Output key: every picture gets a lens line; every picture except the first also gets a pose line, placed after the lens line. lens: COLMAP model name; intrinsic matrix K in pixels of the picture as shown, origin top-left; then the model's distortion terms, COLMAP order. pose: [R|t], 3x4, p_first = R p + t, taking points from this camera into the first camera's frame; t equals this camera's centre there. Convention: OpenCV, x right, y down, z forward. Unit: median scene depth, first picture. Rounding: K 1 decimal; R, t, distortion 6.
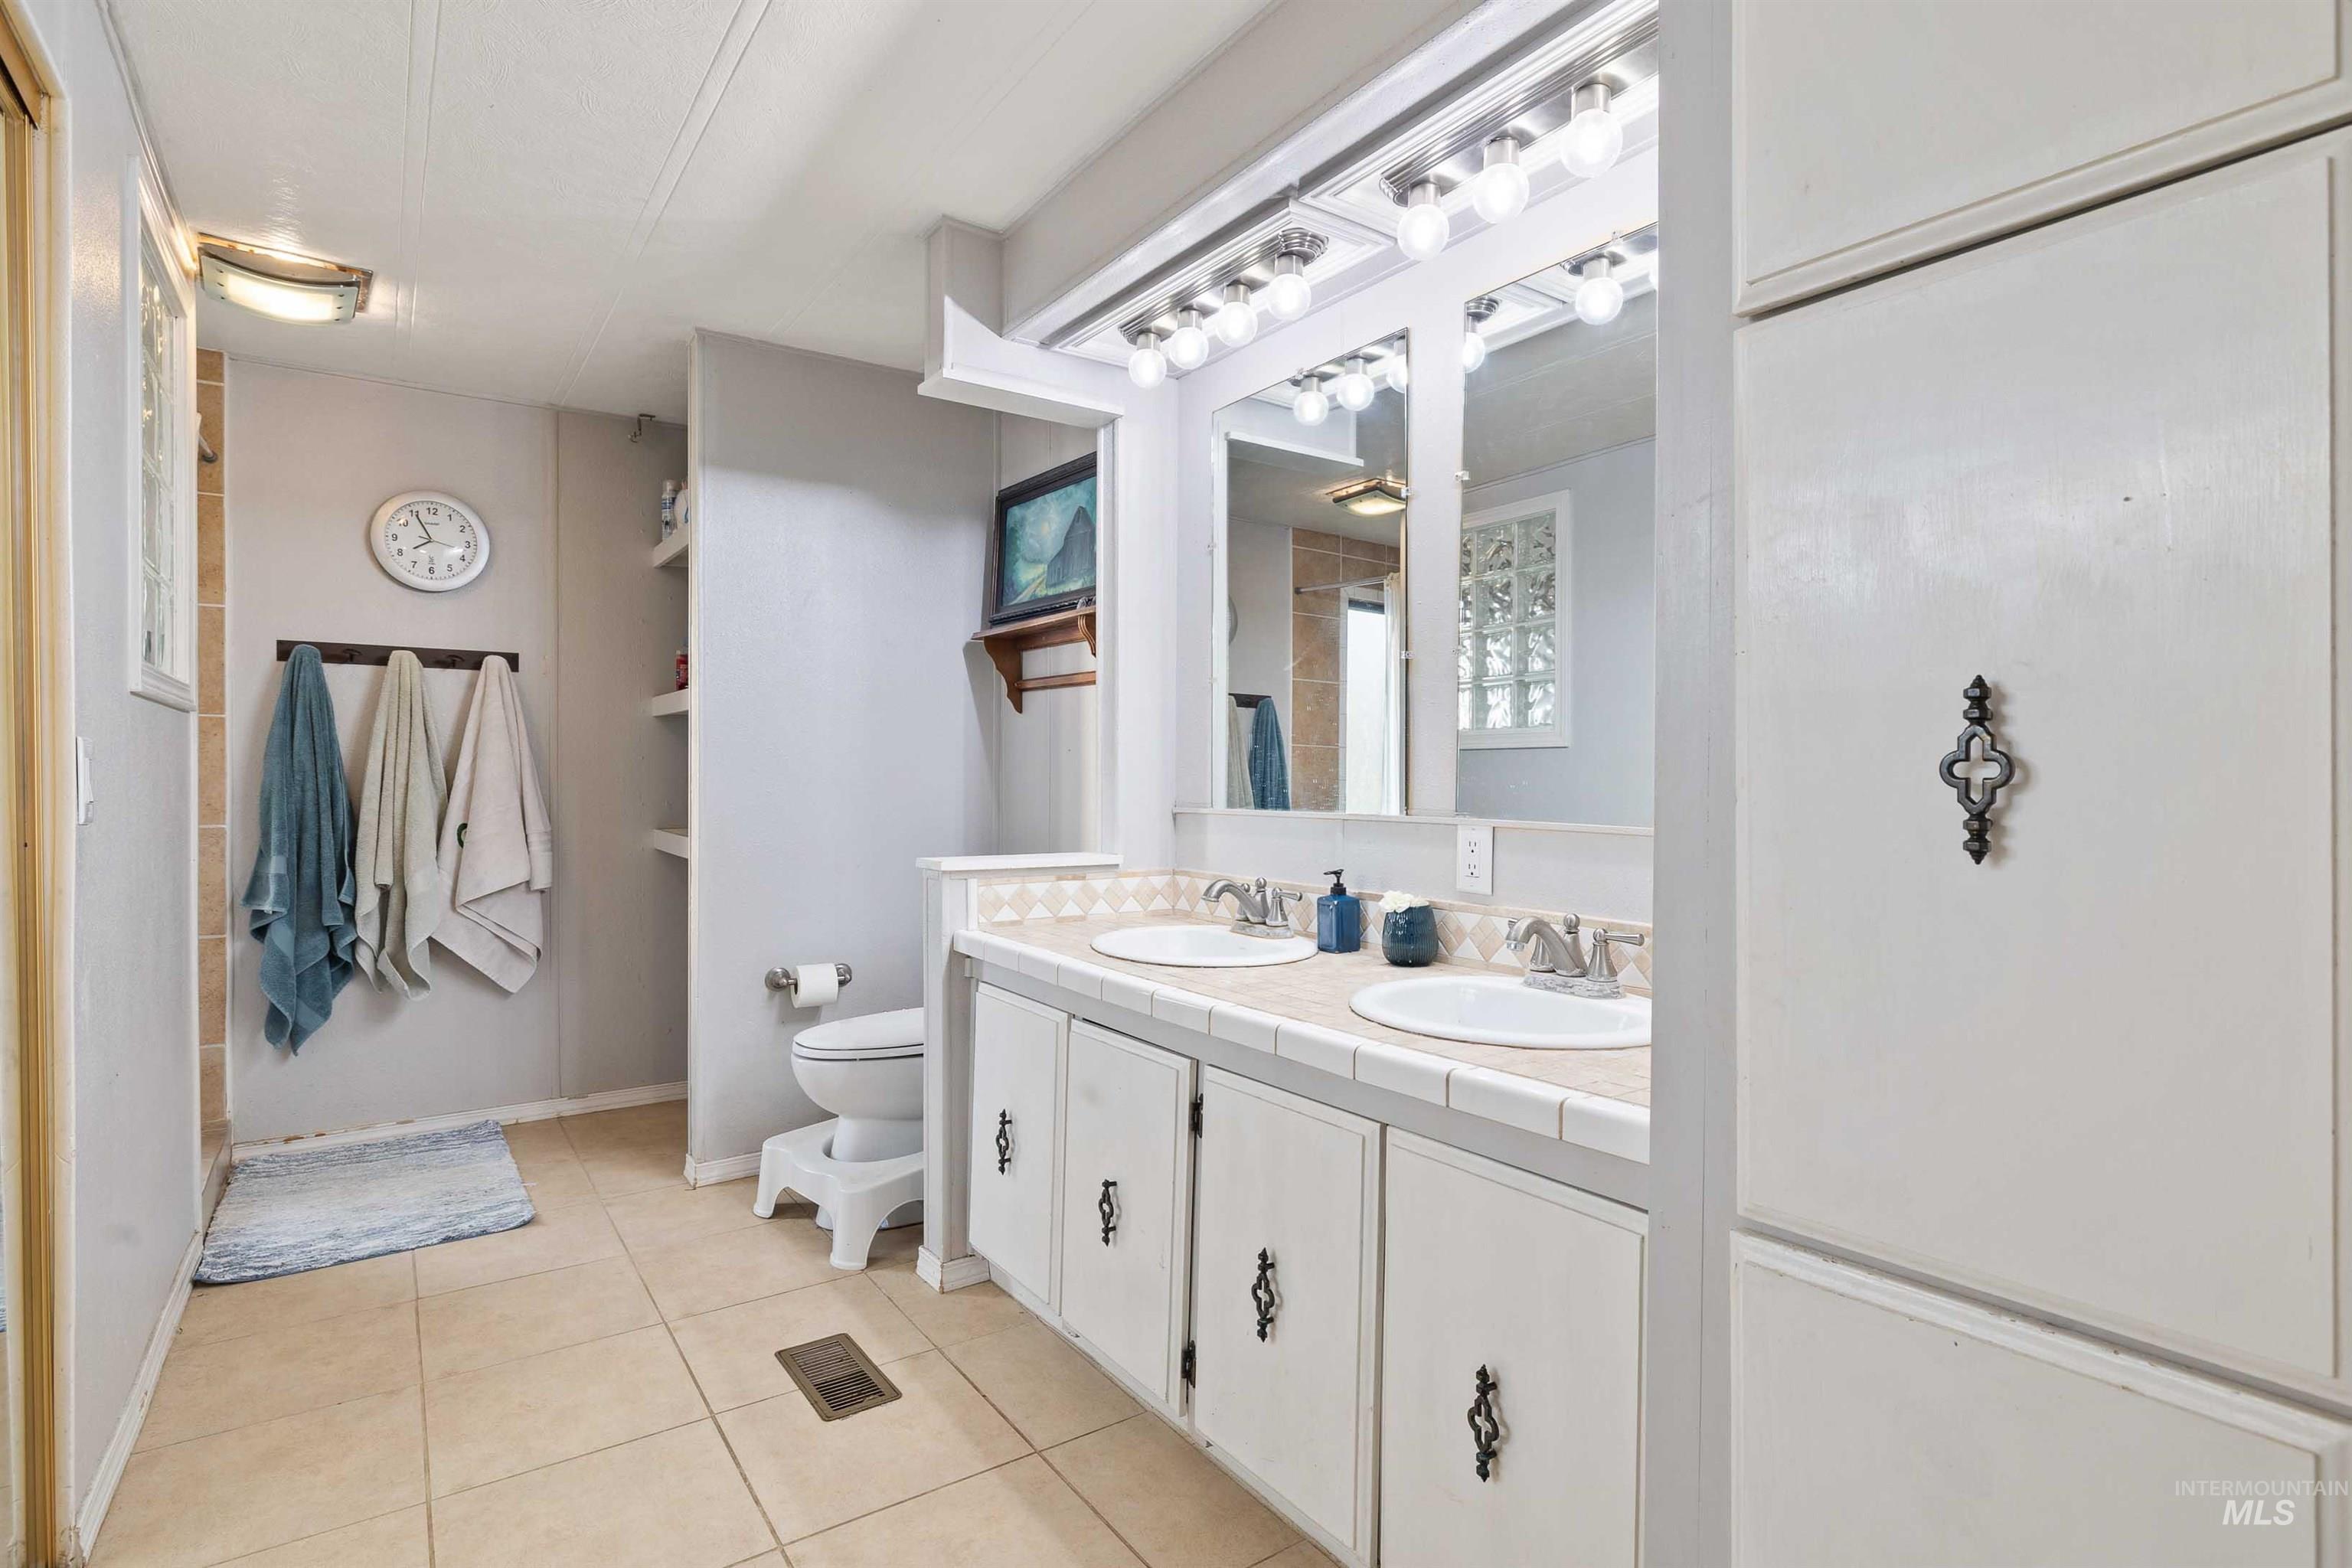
lens RADIAL K [[1166.6, 0, 1170.3], [0, 1166.6, 785.1], [0, 0, 1]] dist [0.000523, -0.002240]
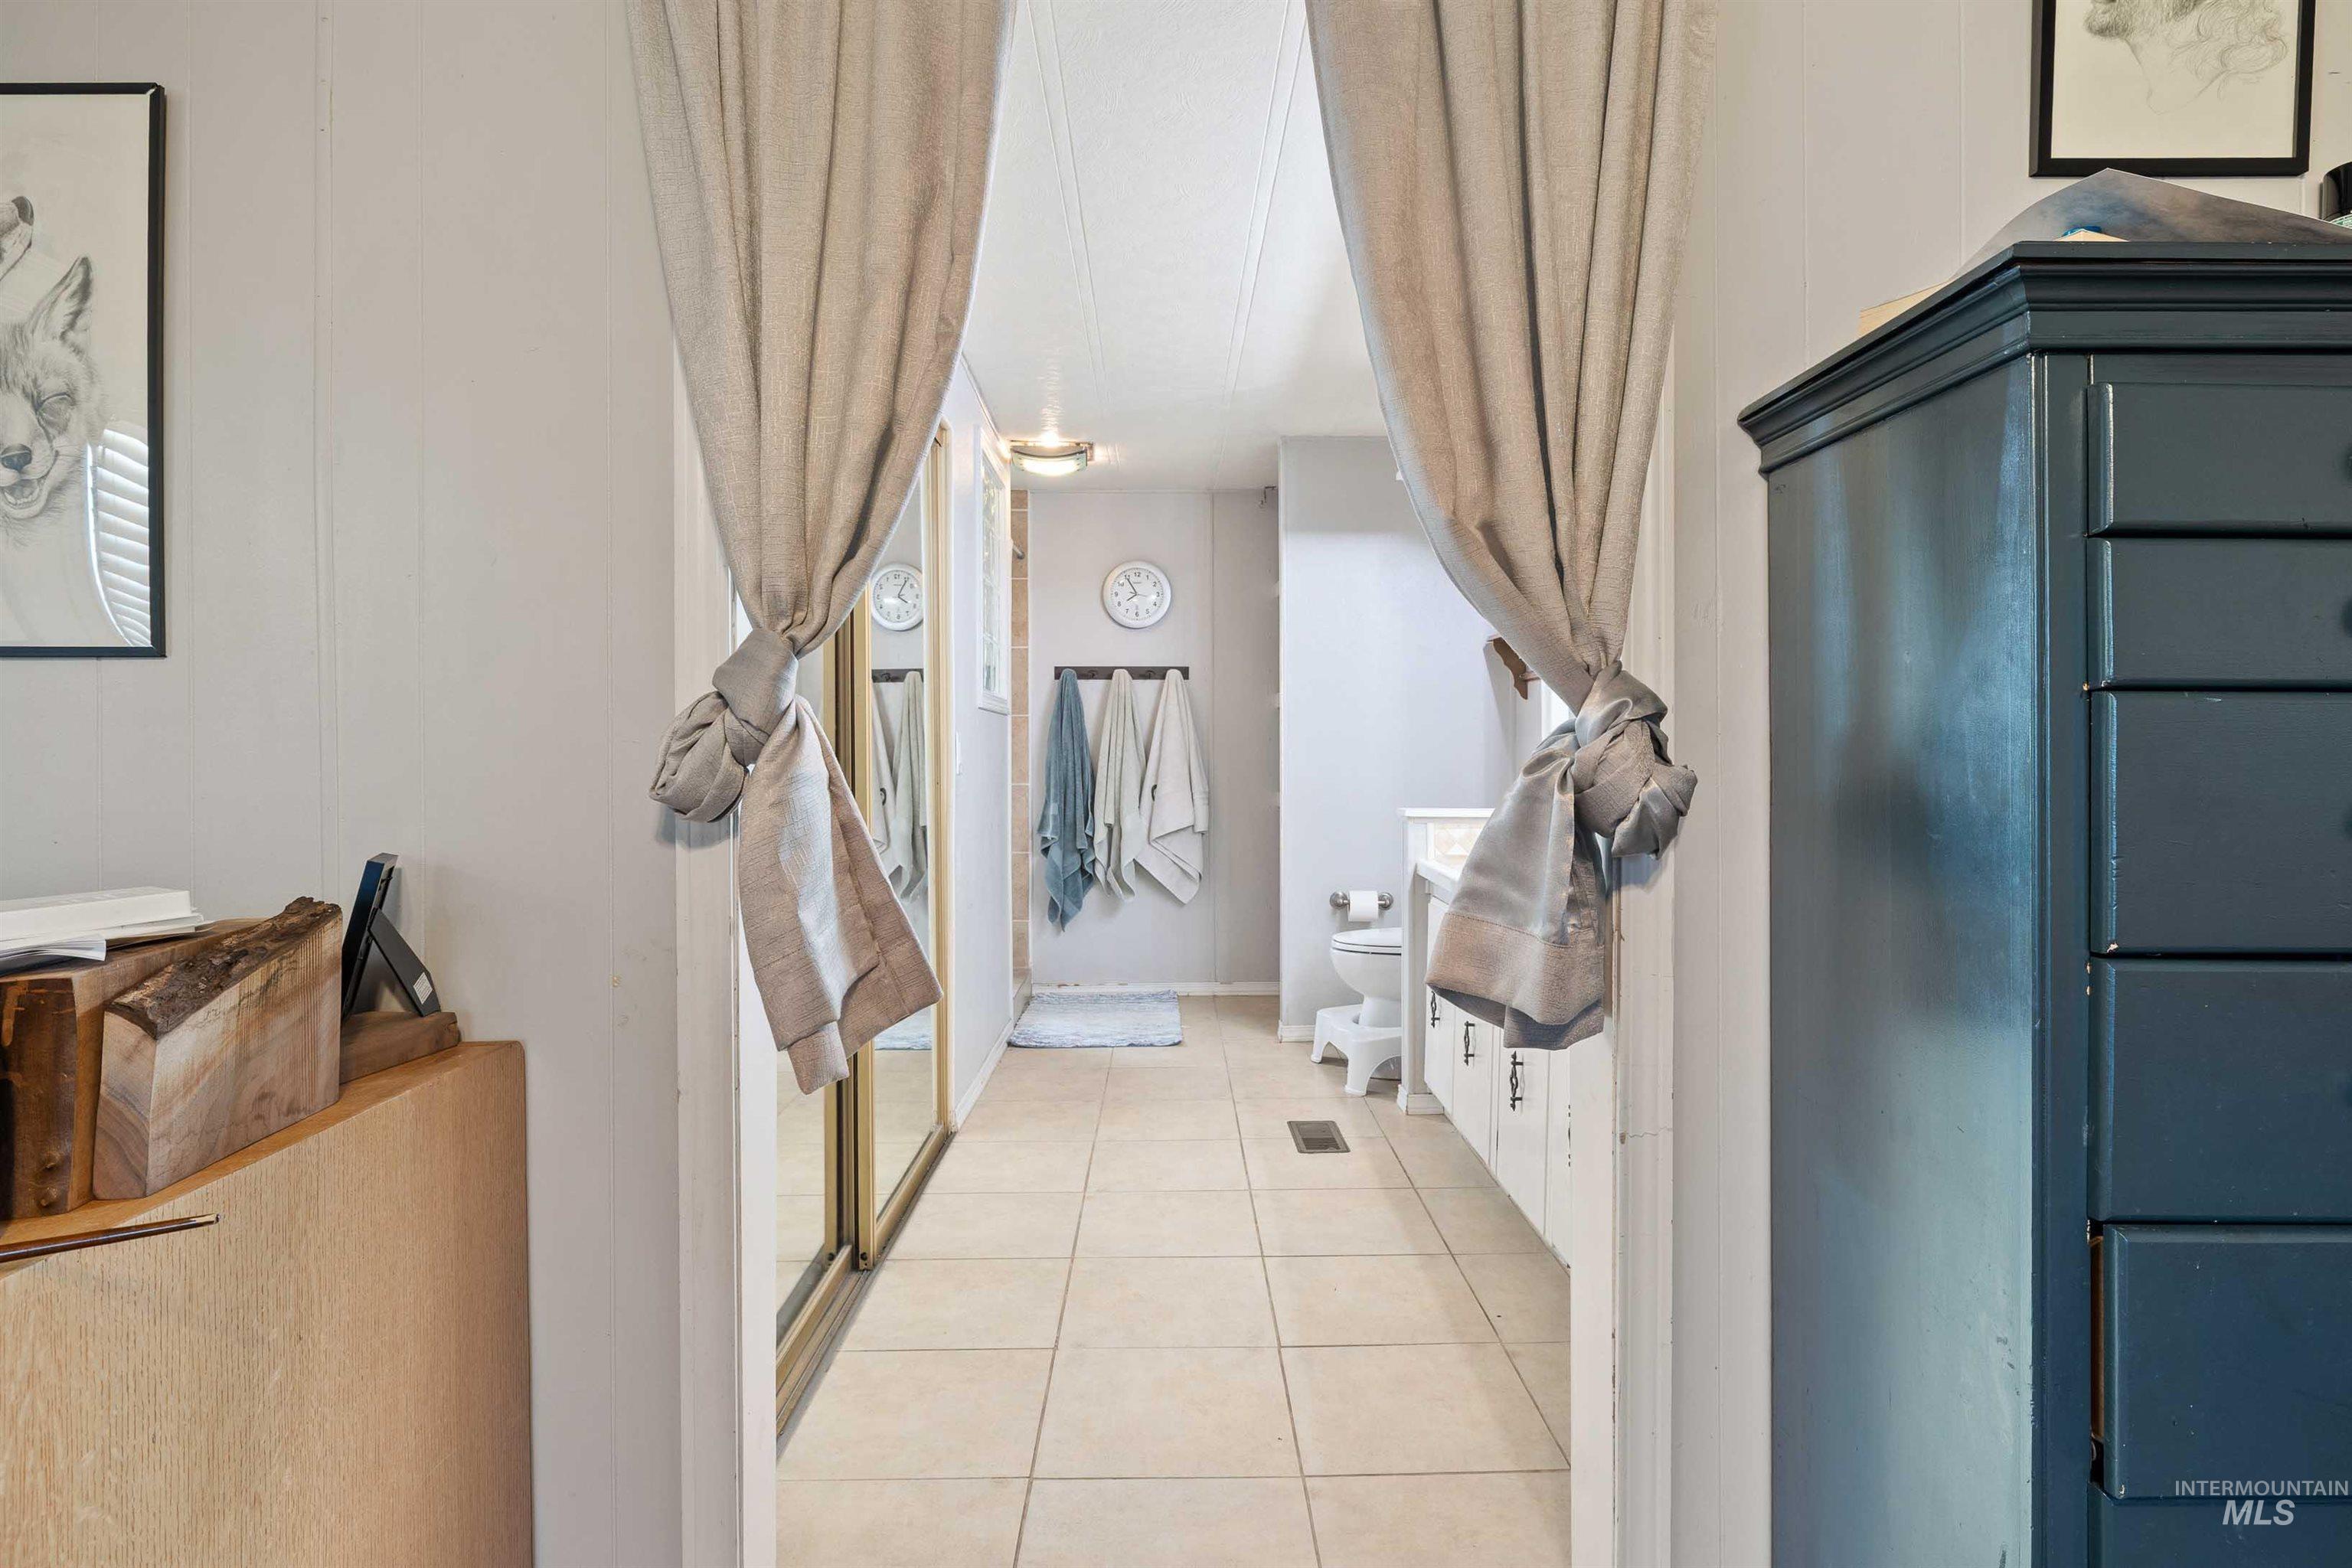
lens RADIAL K [[1288.7, 0, 1178.1], [0, 1288.7, 772.2], [0, 0, 1]] dist [-0.001936, -0.000120]
pose [[0.829616, 0.005430, -0.558307, 0.348687], [-0.002089, 0.999976, 0.006622, 0.006969], [0.558330, -0.004328, 0.829608, -0.354479]]
